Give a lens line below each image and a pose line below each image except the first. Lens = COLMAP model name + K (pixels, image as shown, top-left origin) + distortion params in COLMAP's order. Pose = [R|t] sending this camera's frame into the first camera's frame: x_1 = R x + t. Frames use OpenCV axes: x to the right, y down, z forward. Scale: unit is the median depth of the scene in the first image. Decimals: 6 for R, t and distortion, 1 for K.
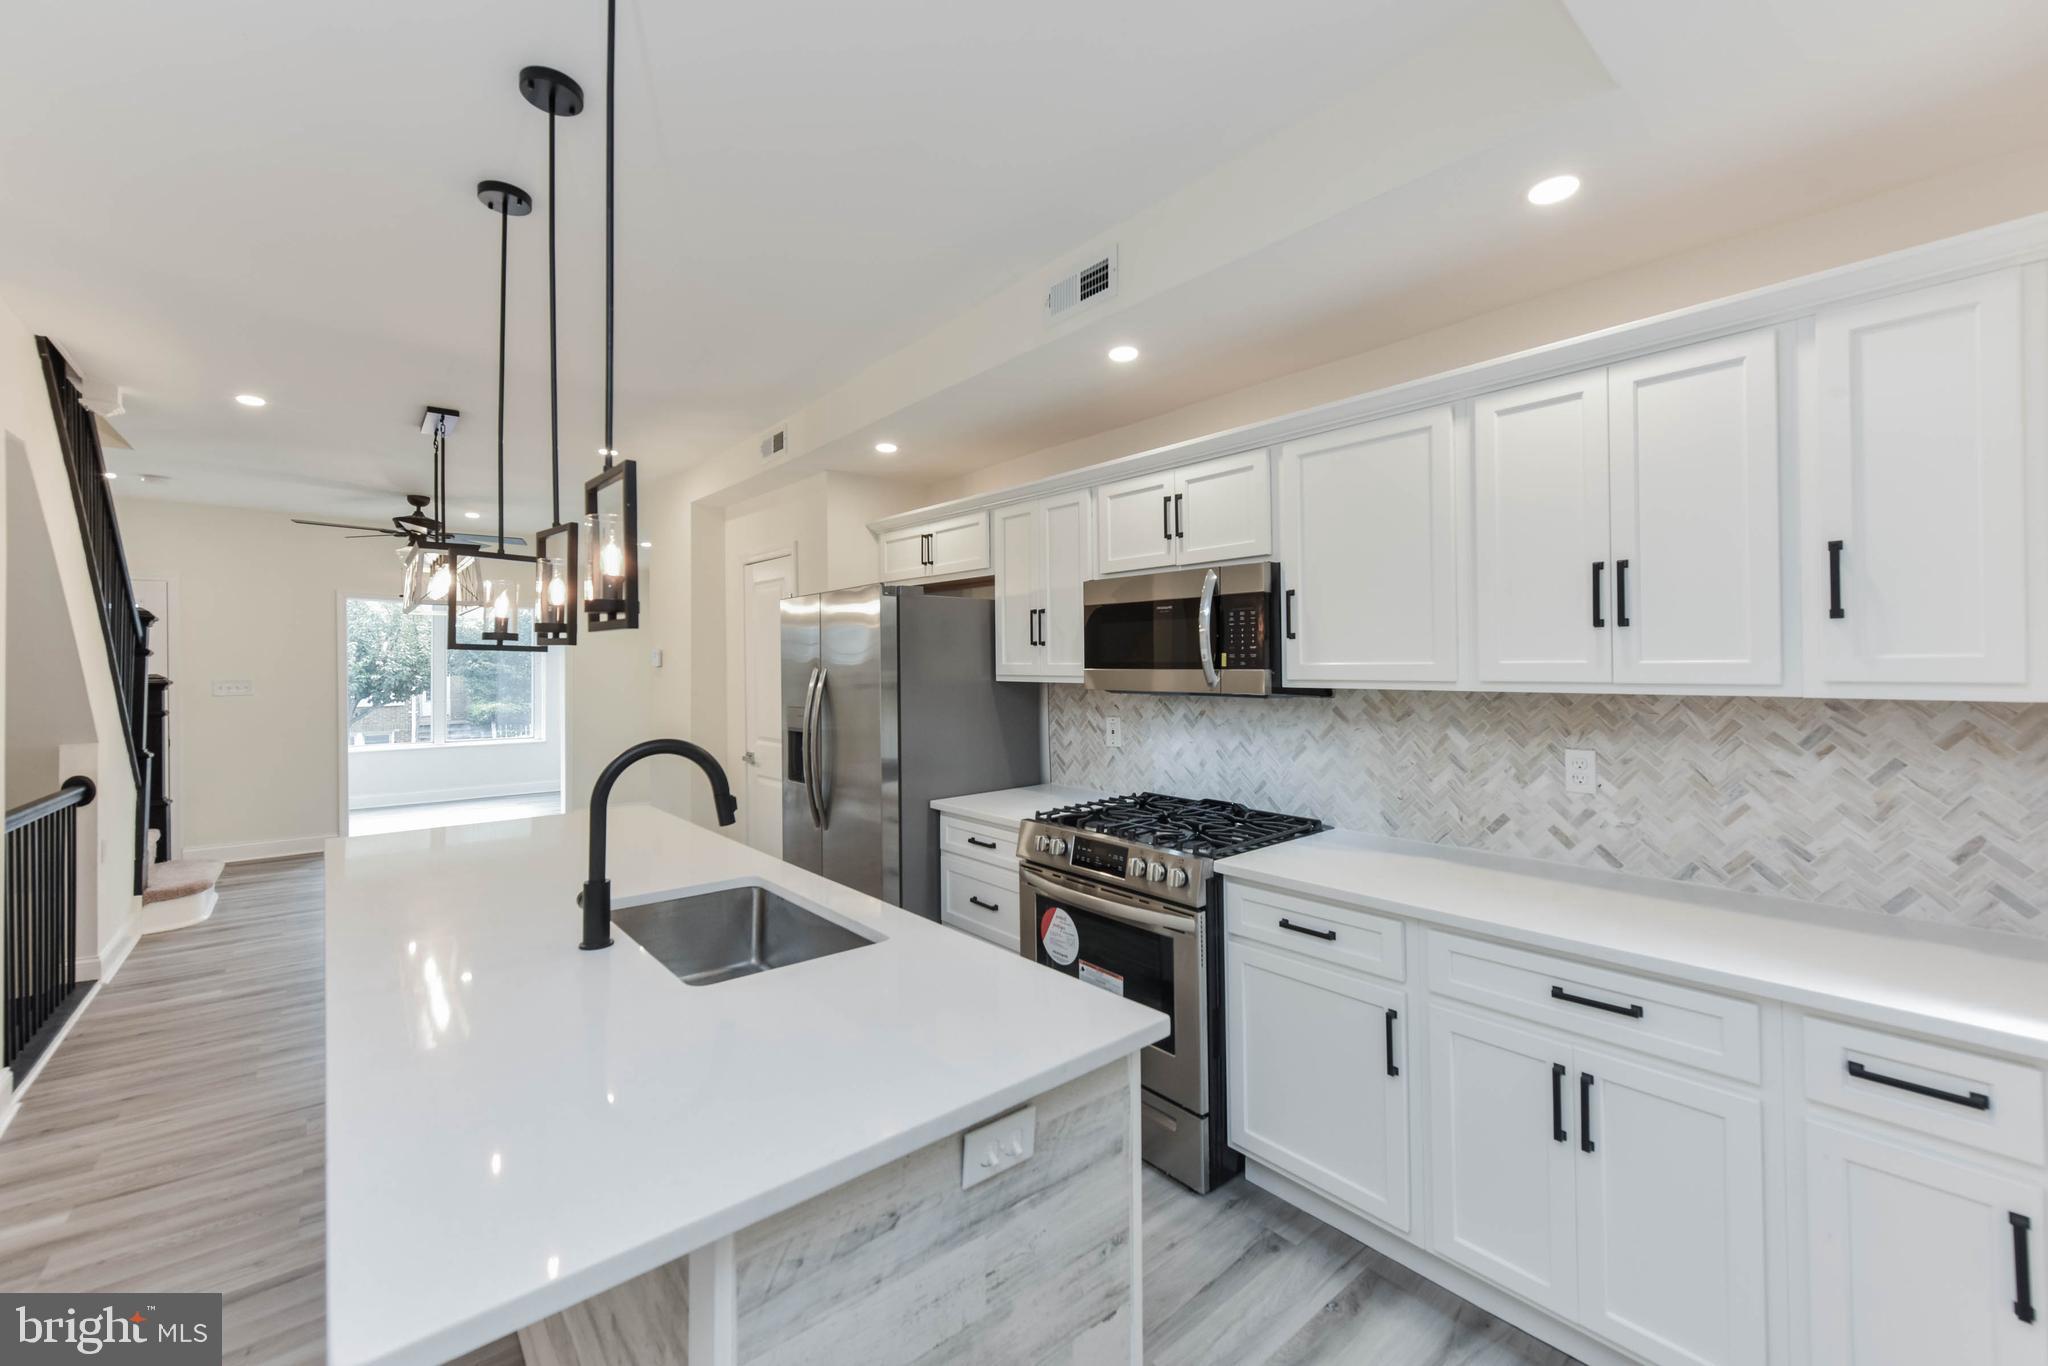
lens RADIAL K [[811.5, 0, 1024.8], [0, 811.5, 661.8], [0, 0, 1]] dist [0.008865, -0.002450]
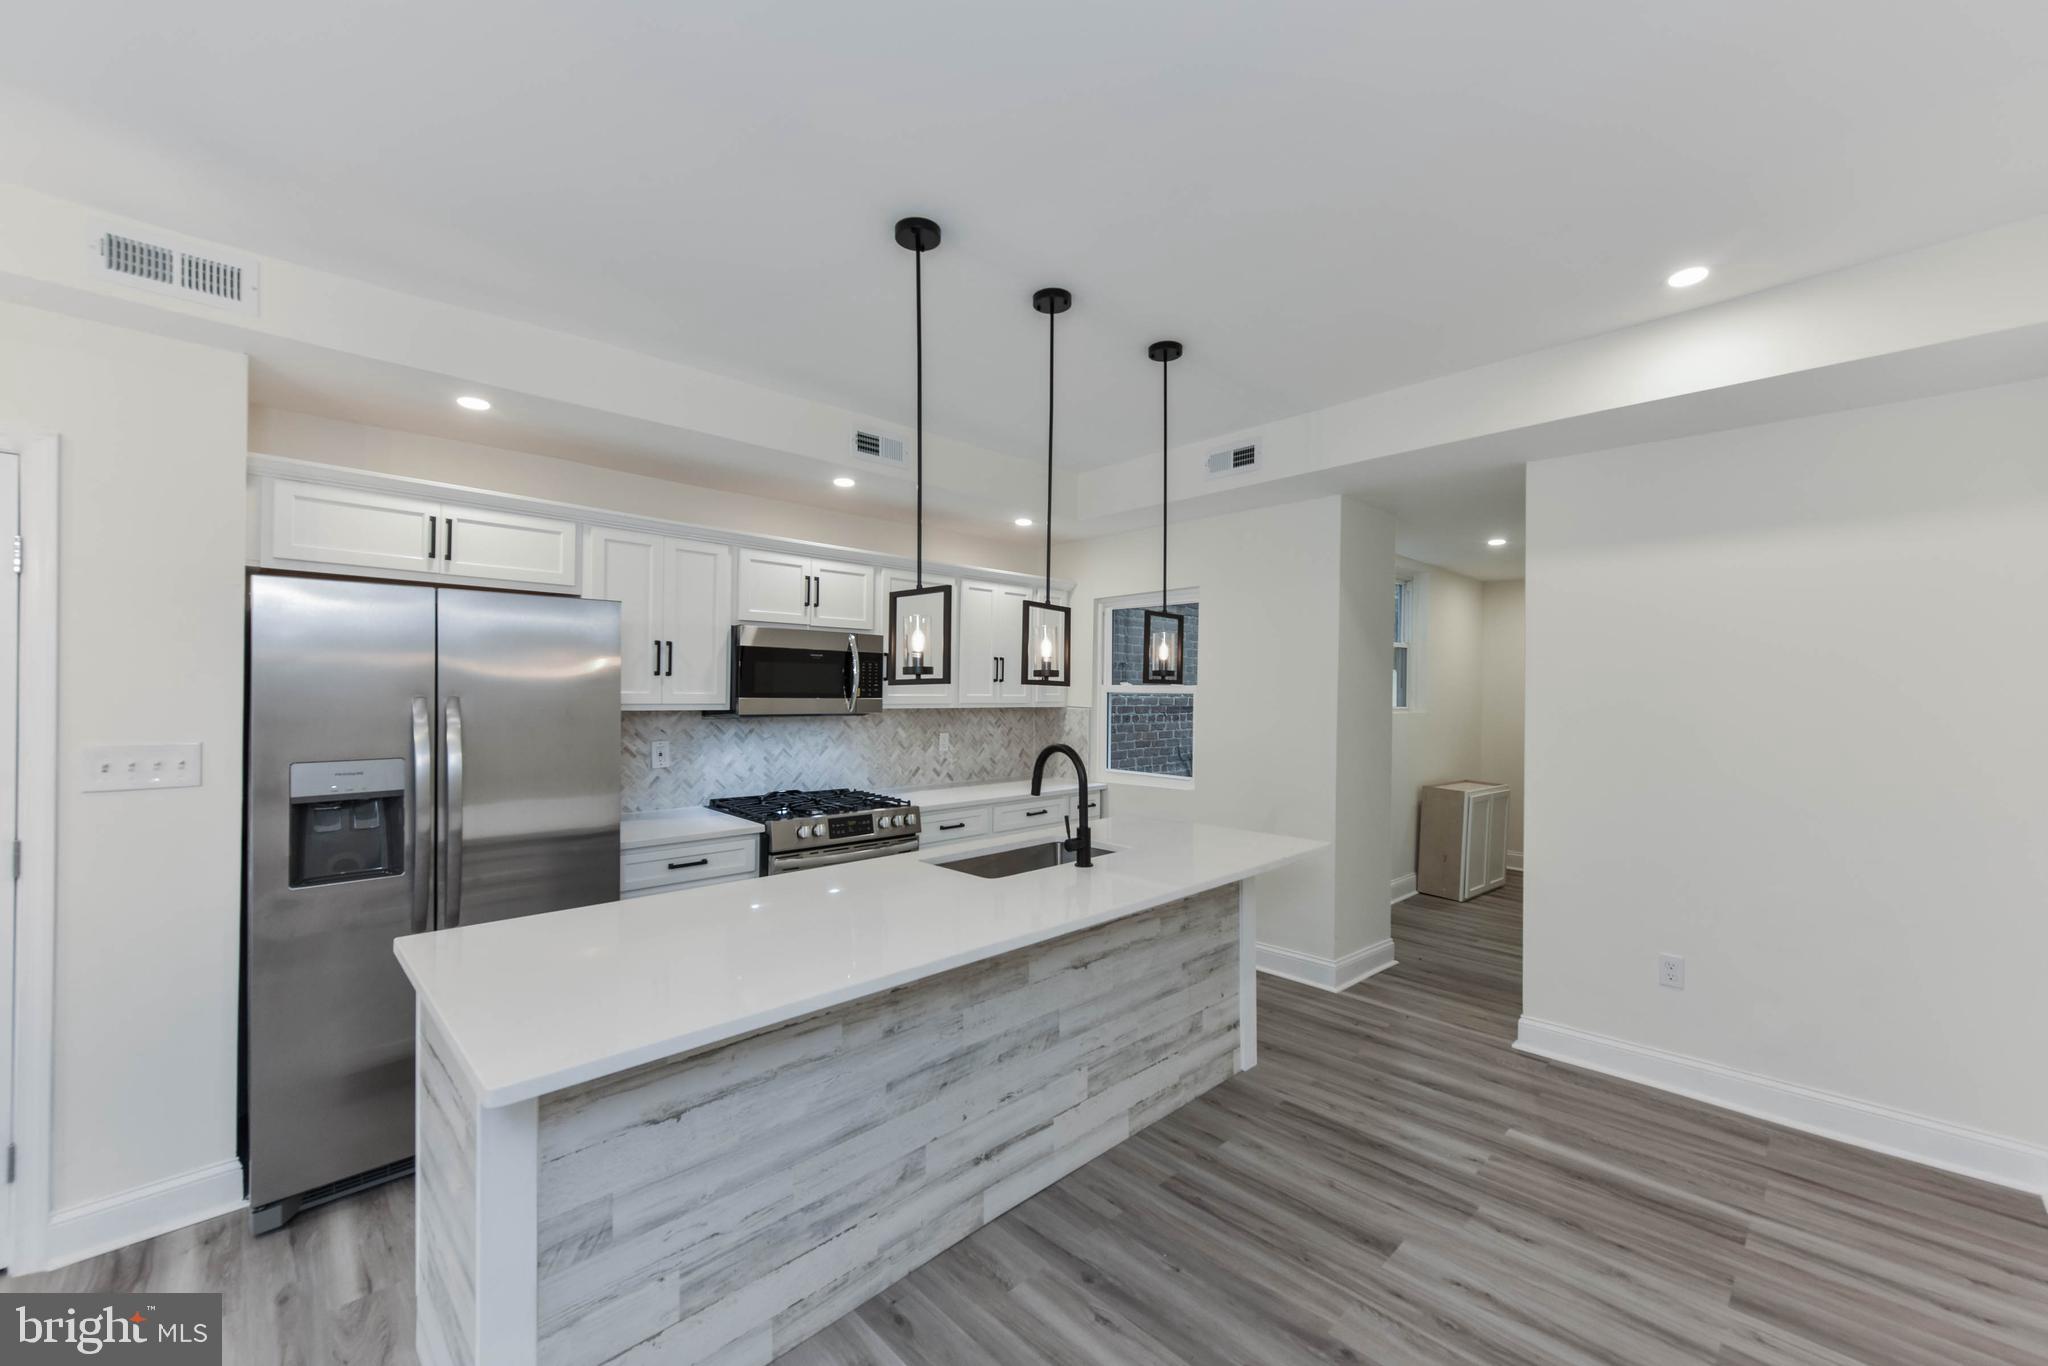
lens RADIAL K [[811.5, 0, 1022.1], [0, 811.5, 691.2], [0, 0, 1]] dist [0.008865, -0.002450]
pose [[-0.057595, 0.000891, 0.998340, -1.373351], [-0.018165, 0.999833, -0.001941, -0.008461], [-0.998175, -0.018246, -0.057569, 0.770326]]
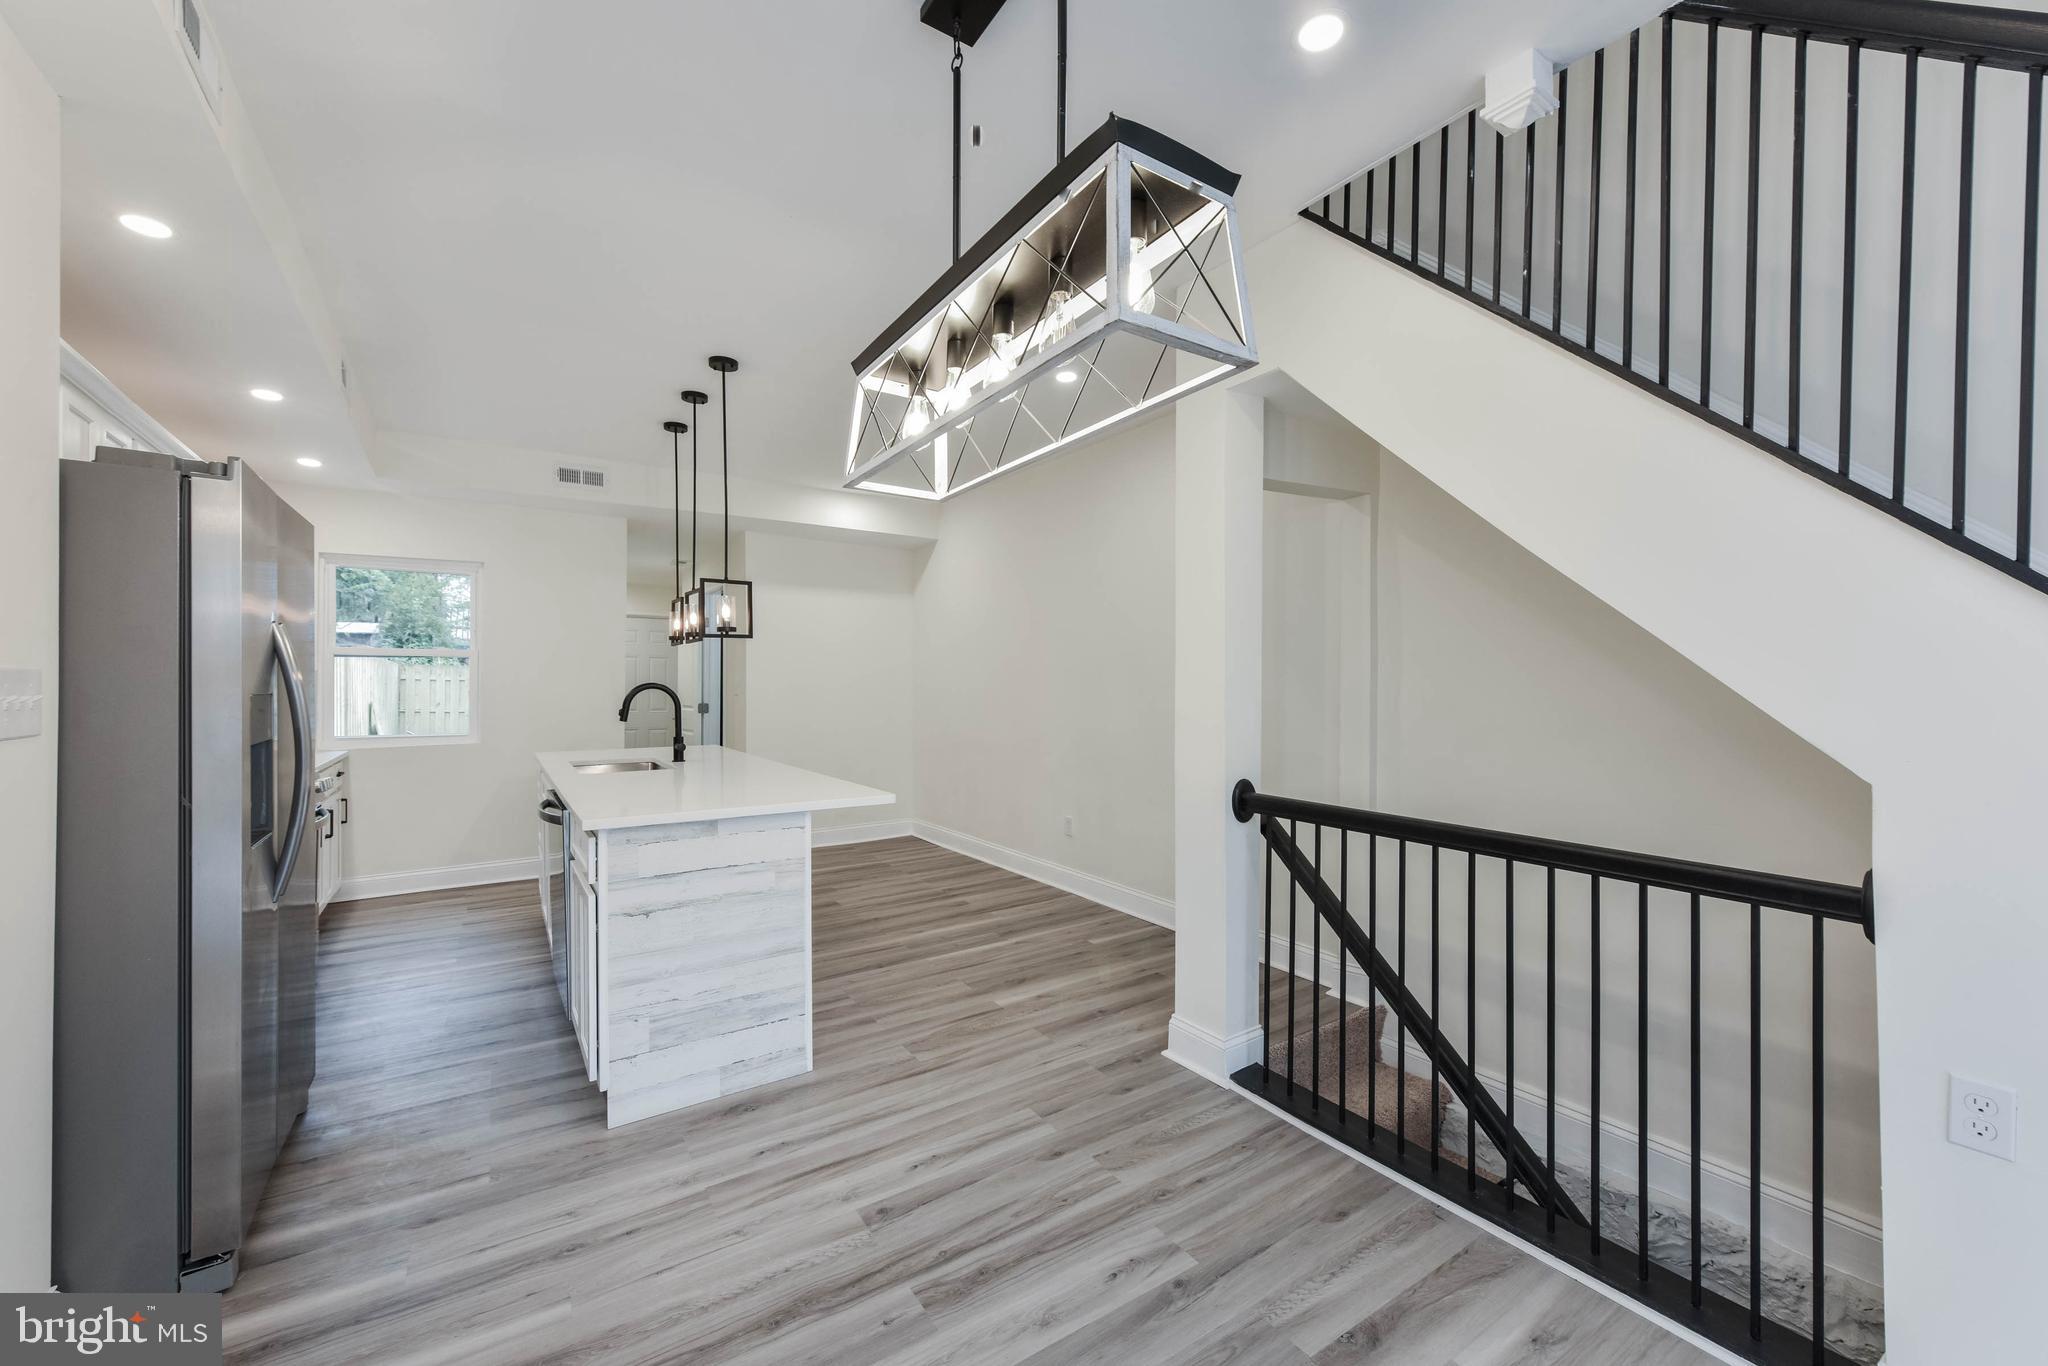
lens RADIAL K [[811.5, 0, 1028.5], [0, 811.5, 688.5], [0, 0, 1]] dist [0.008865, -0.002450]
pose [[-0.992141, 0.004230, 0.125054, -1.214714], [0.003131, 0.999955, -0.008979, 0.087935], [-0.125086, -0.008517, -0.992109, 2.144527]]
